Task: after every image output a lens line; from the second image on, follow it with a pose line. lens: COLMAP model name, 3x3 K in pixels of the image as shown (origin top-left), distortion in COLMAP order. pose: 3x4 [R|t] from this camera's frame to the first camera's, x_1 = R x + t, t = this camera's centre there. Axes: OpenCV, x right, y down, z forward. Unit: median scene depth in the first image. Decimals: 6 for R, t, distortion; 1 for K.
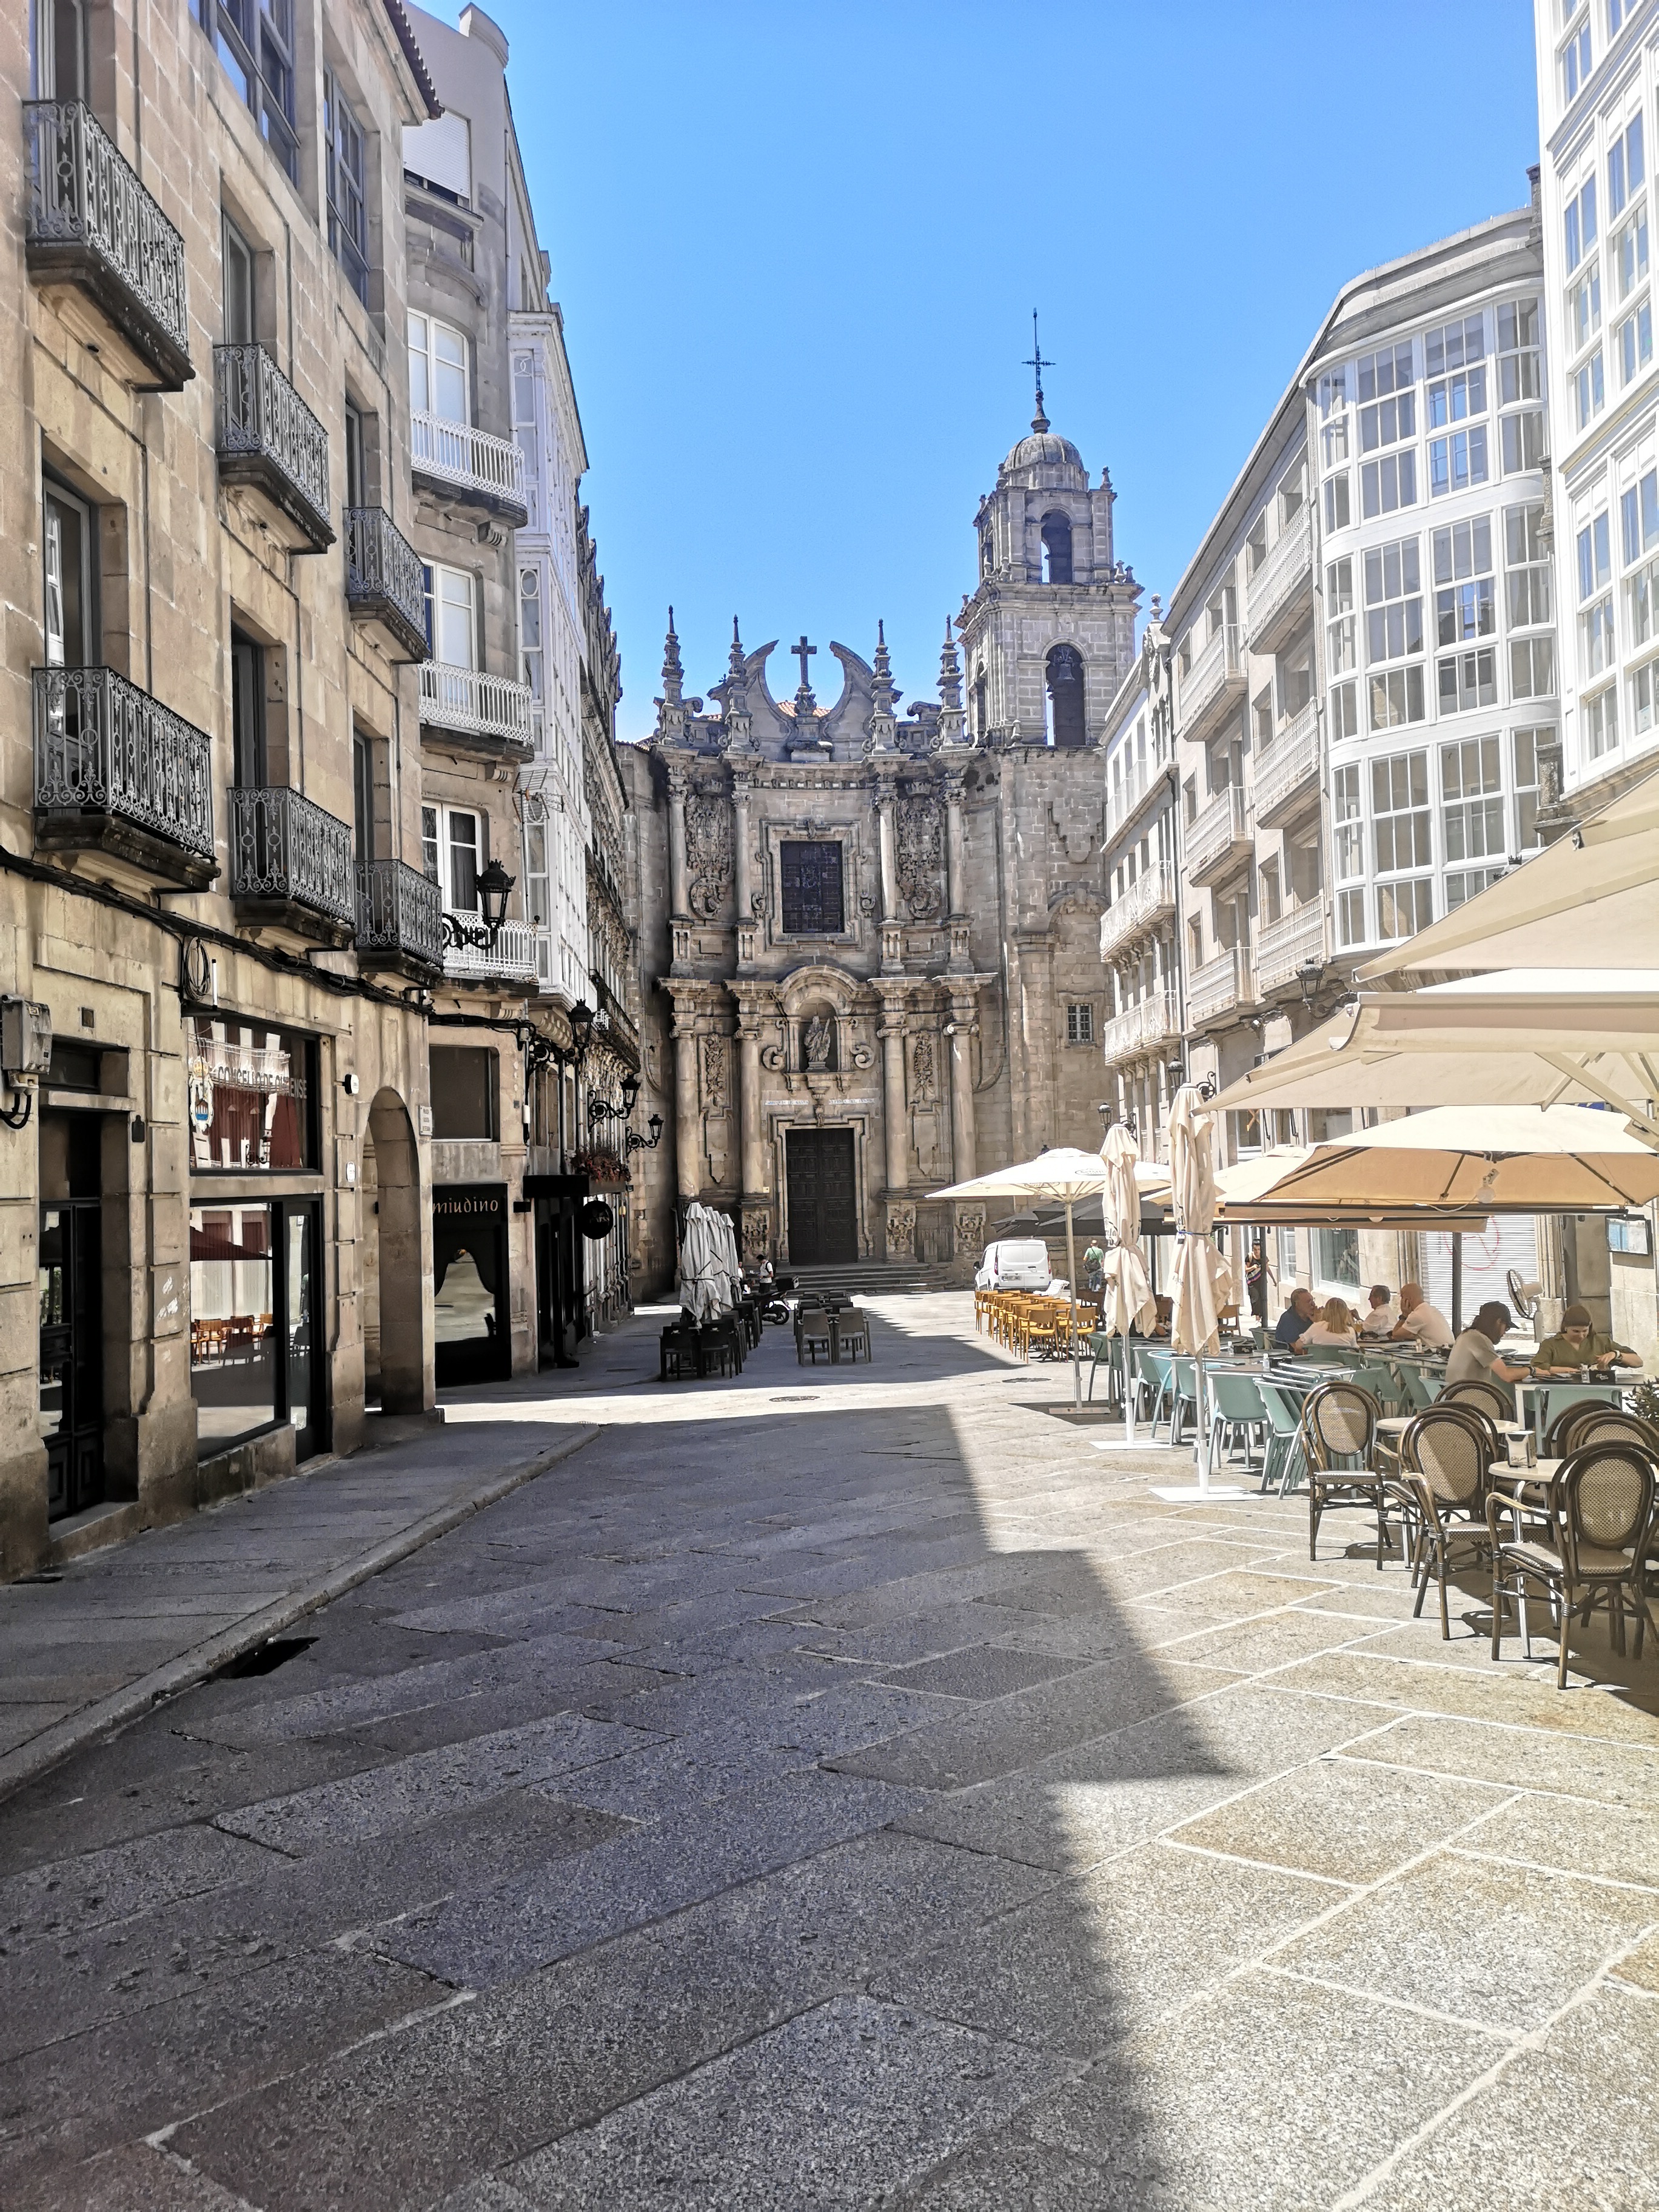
lens RADIAL K [[1693.7, 0, 829.5], [0, 1693.7, 1106.0], [0, 0, 1]] dist [0.089235, -0.115947]
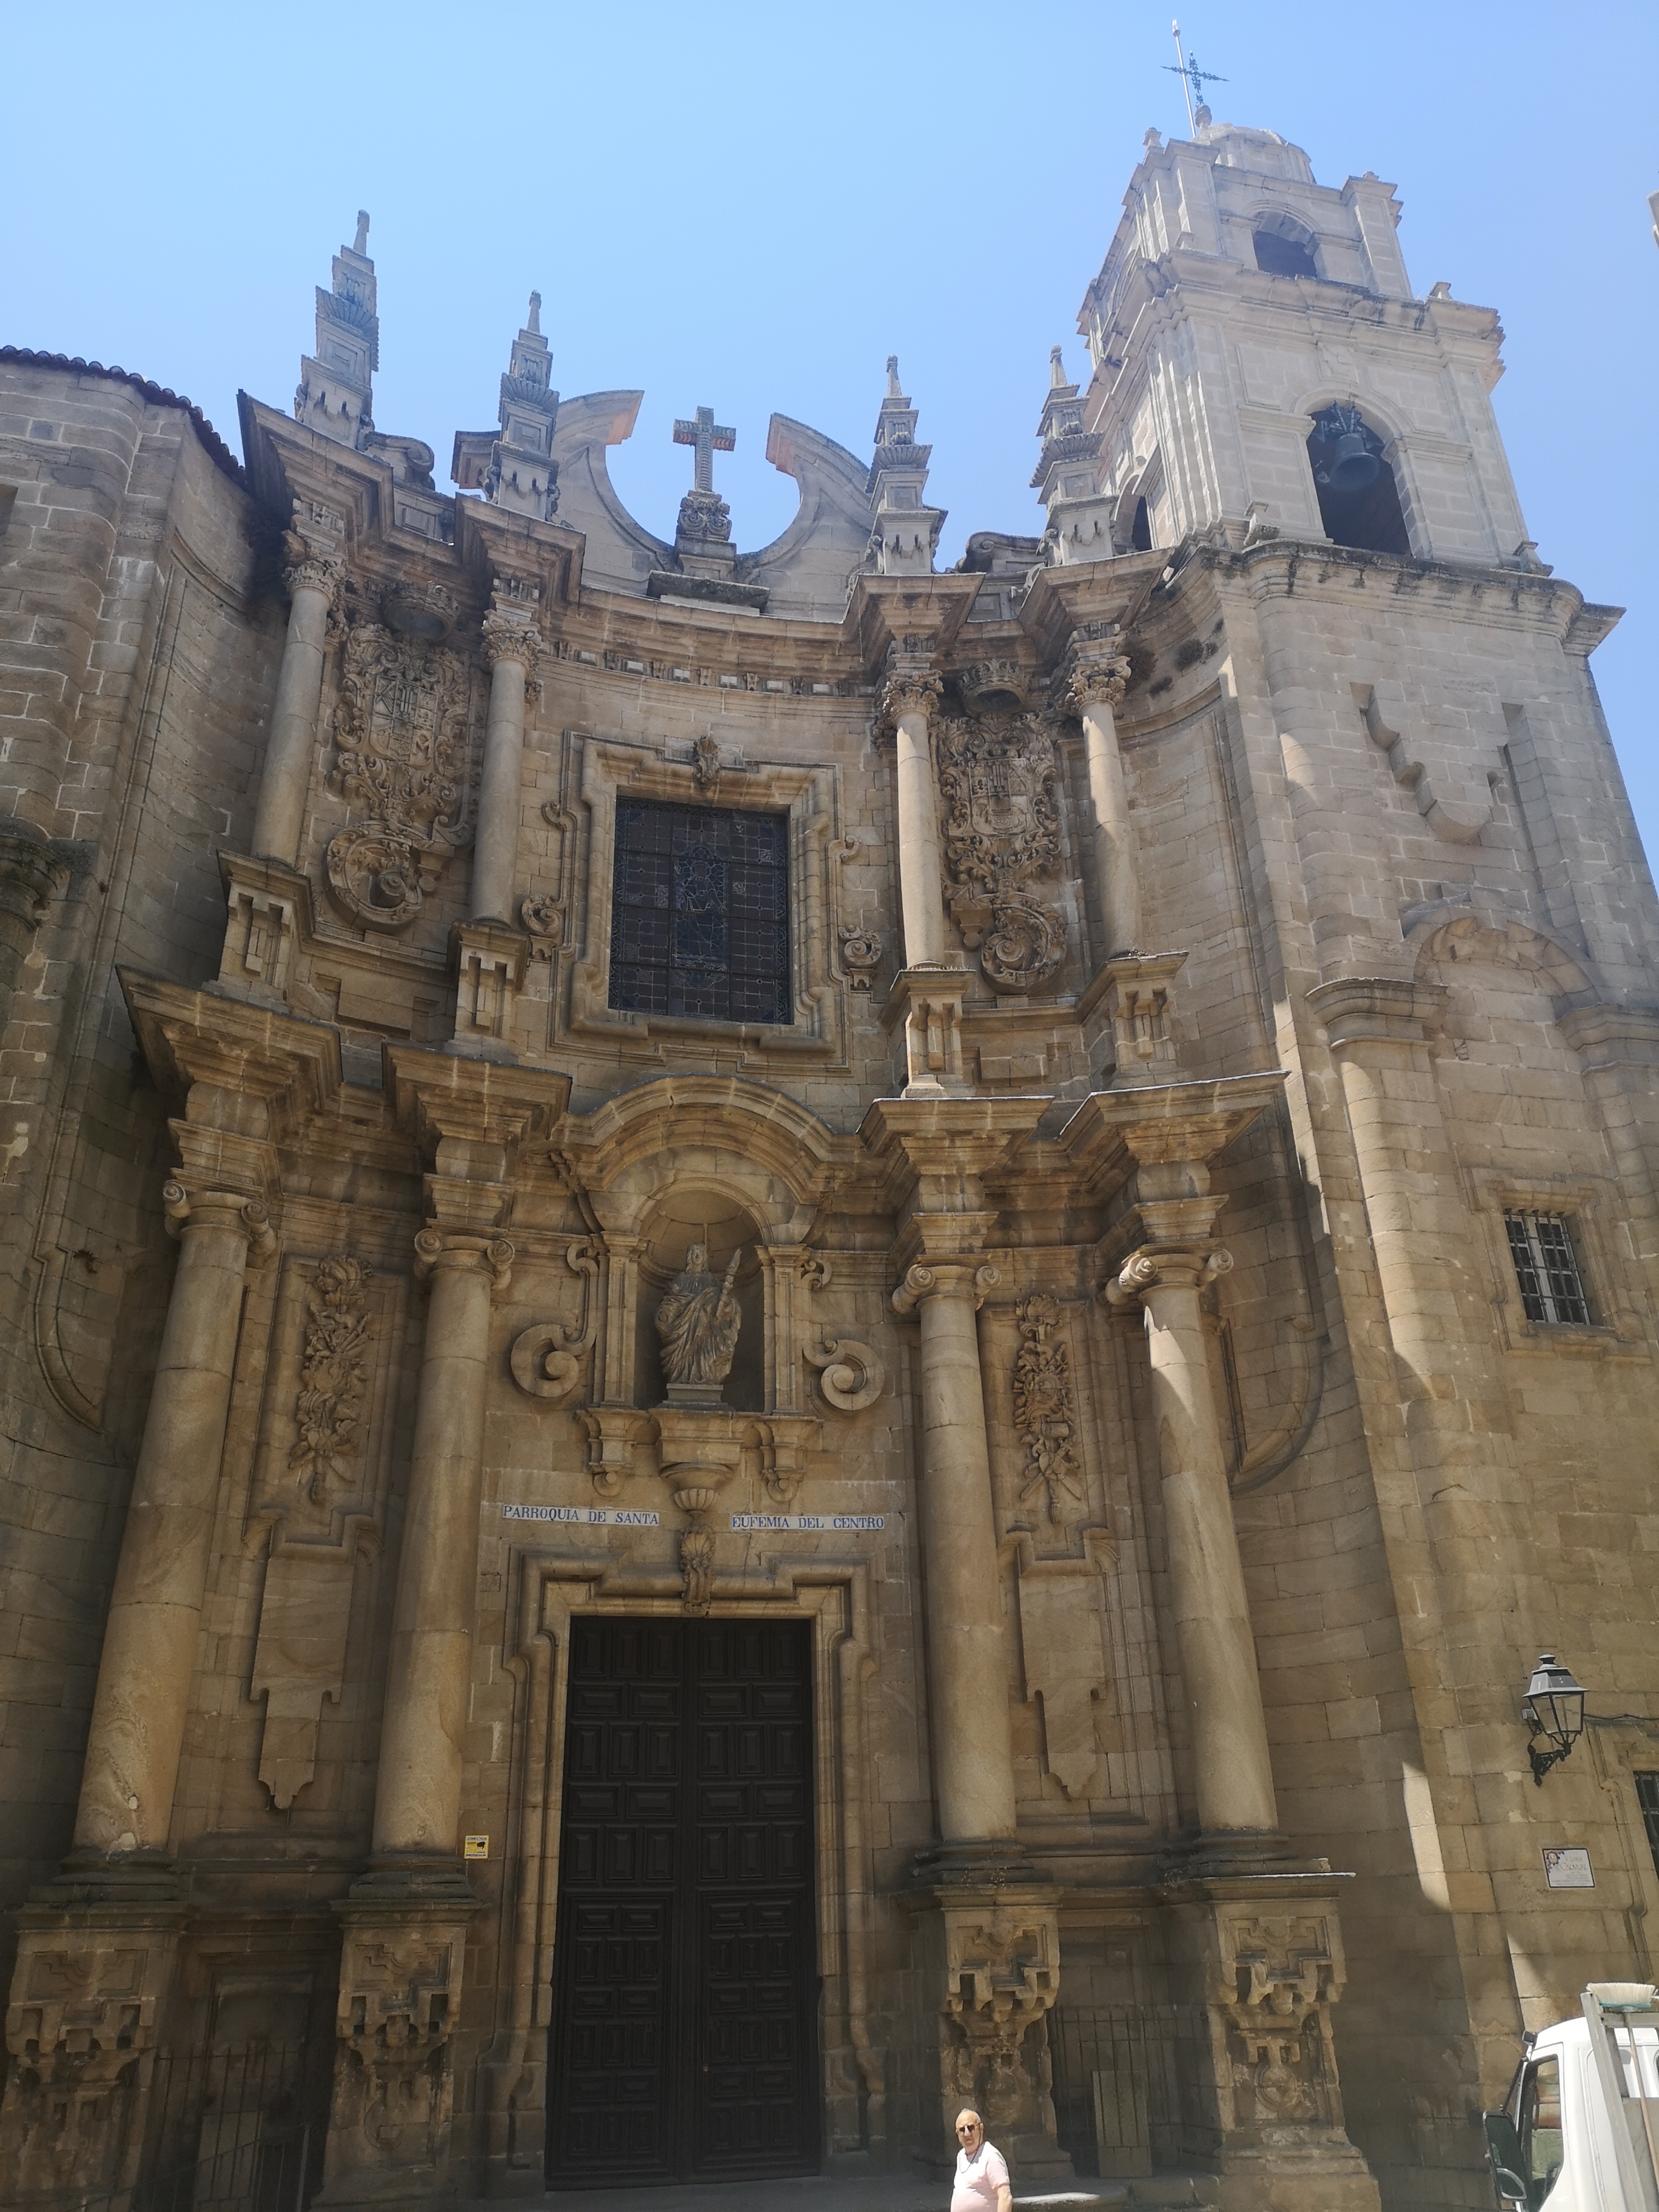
lens RADIAL K [[1693.7, 0, 829.5], [0, 1693.7, 1106.0], [0, 0, 1]] dist [0.089235, -0.115947]
pose [[0.998927, 0.026274, 0.038131, 0.003804], [-0.007394, 0.903387, -0.428763, 0.059055], [-0.045712, 0.428021, 0.902612, 0.706757]]
